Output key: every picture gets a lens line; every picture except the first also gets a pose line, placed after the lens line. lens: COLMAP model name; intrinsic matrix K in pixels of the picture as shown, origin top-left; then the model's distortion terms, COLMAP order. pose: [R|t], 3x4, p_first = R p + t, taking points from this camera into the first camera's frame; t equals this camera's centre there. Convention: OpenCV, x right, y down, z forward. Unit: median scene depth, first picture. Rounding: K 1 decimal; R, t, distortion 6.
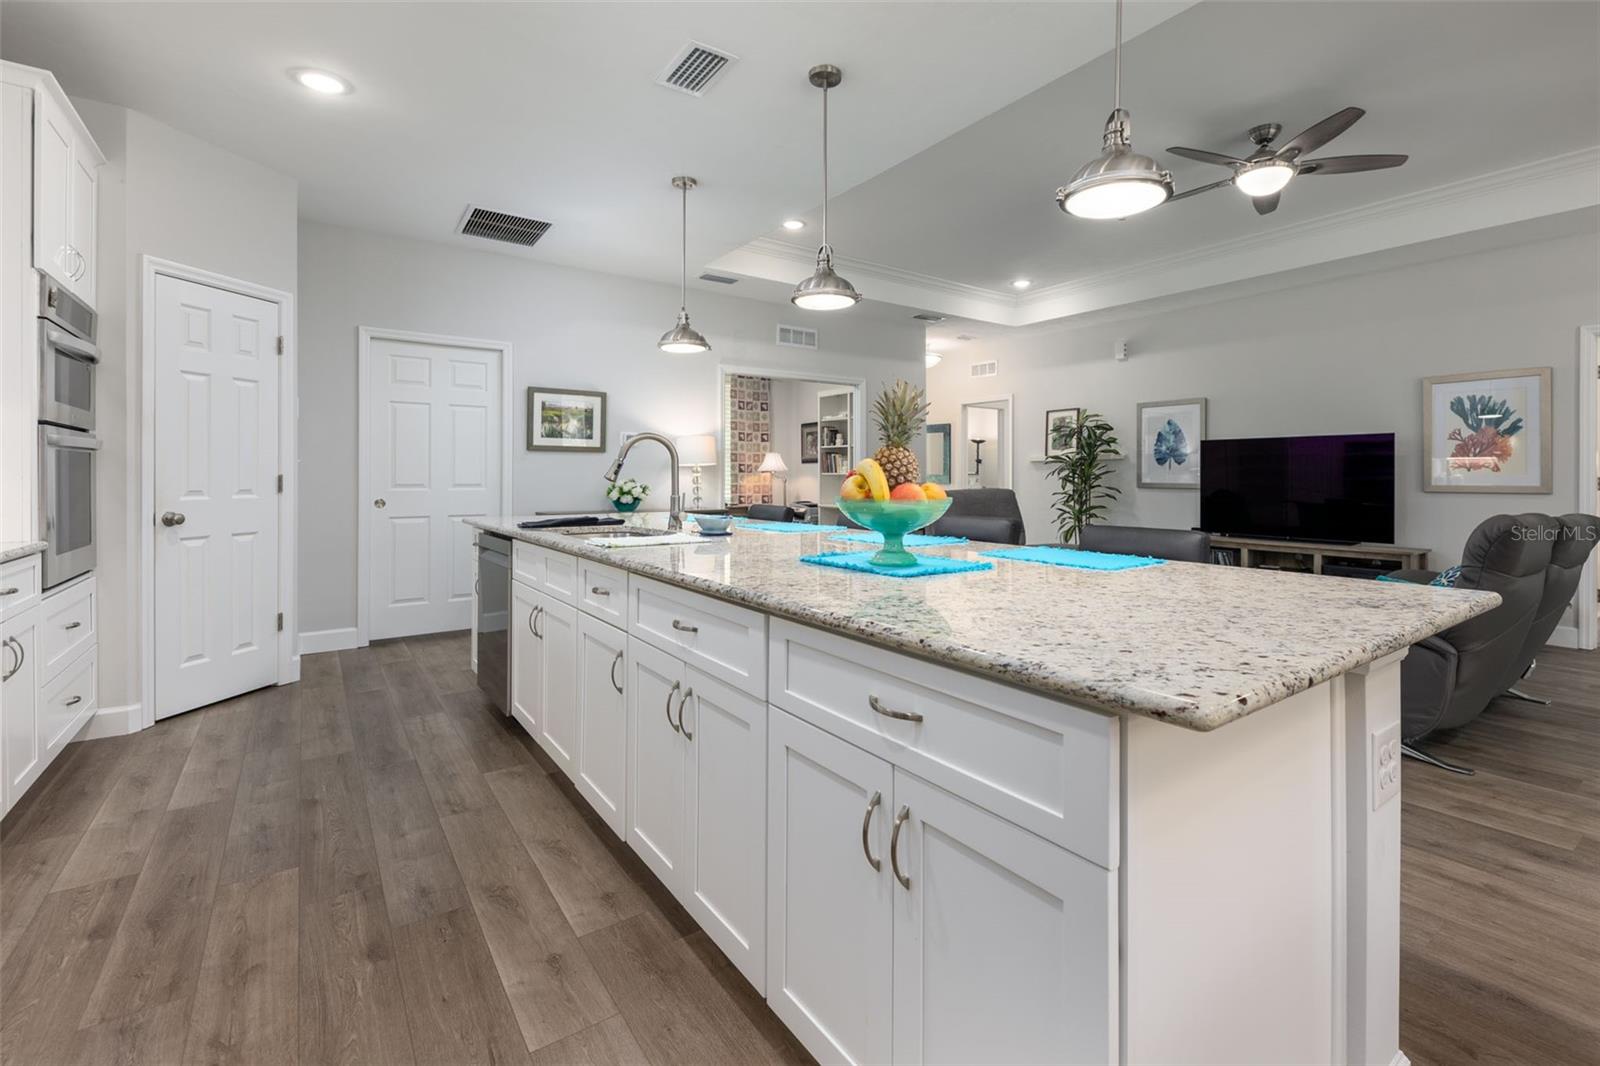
lens RADIAL K [[693.4, 0, 798.0], [0, 693.4, 465.8], [0, 0, 1]] dist [-0.016285, 0.000523]
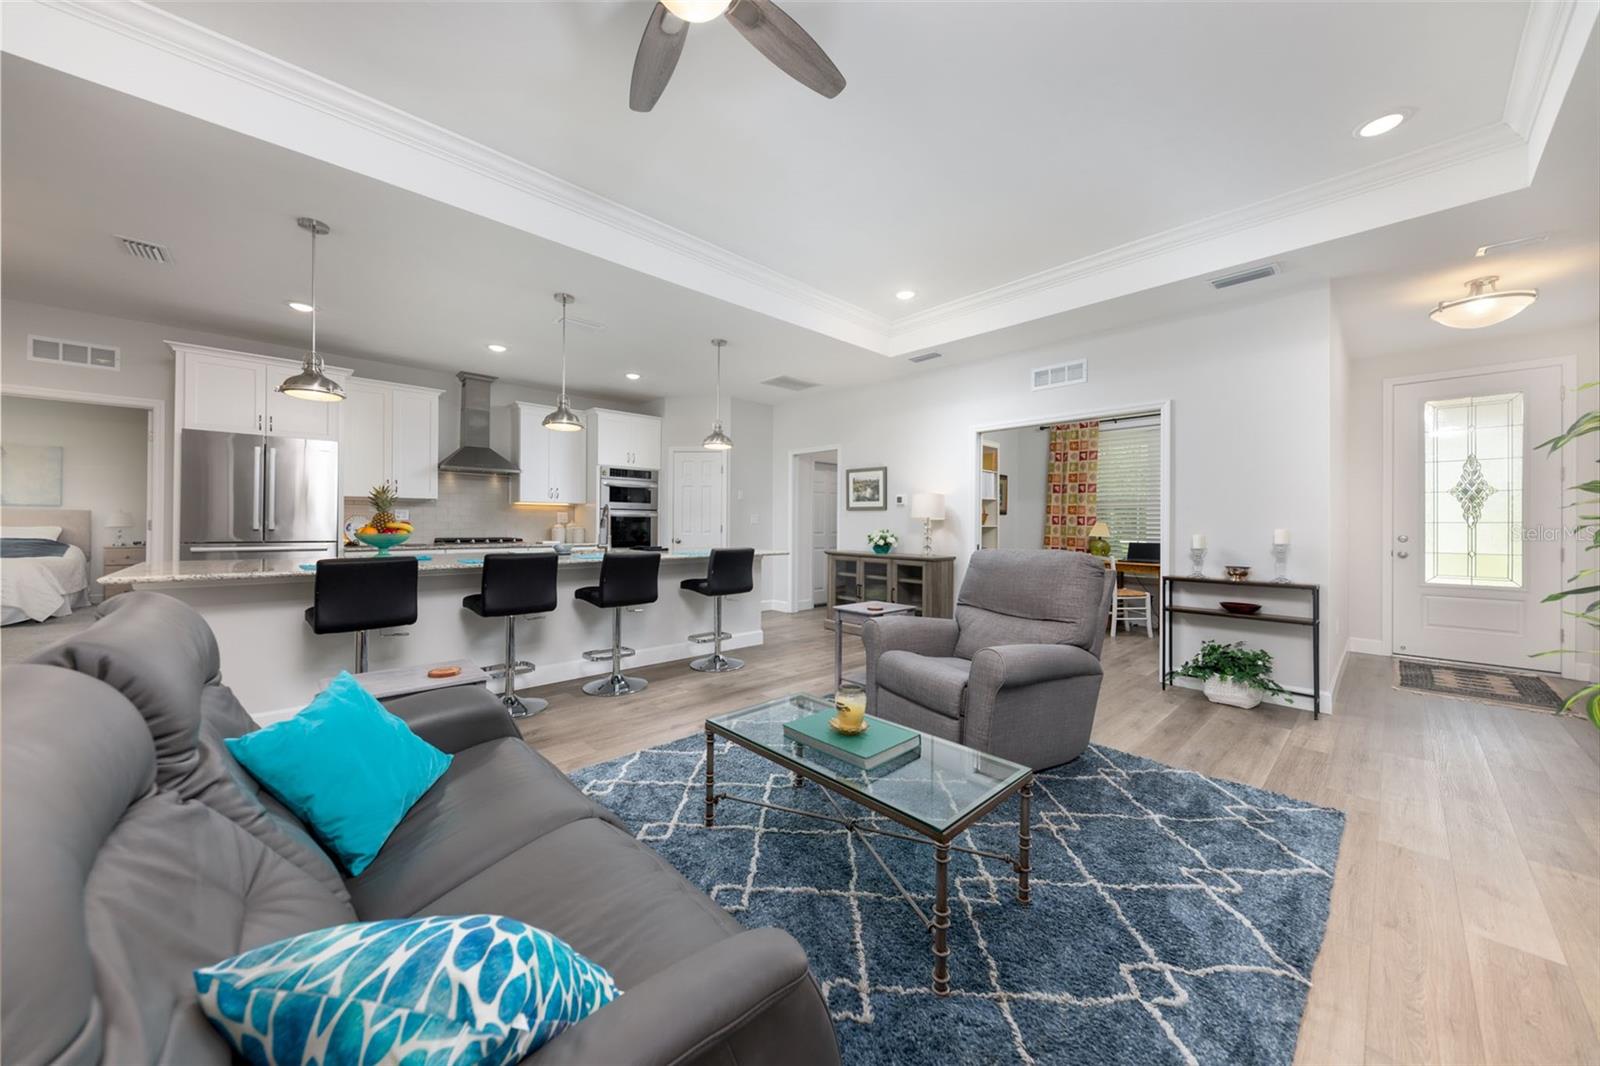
lens RADIAL K [[558.8, 0, 796.1], [0, 558.8, 526.5], [0, 0, 1]] dist [0.014593, 0.000119]
pose [[0.148635, 0.005895, -0.988874, 0.773842], [-0.003411, 0.999979, 0.005449, 0.005707], [0.988886, 0.002563, 0.148652, 0.671787]]
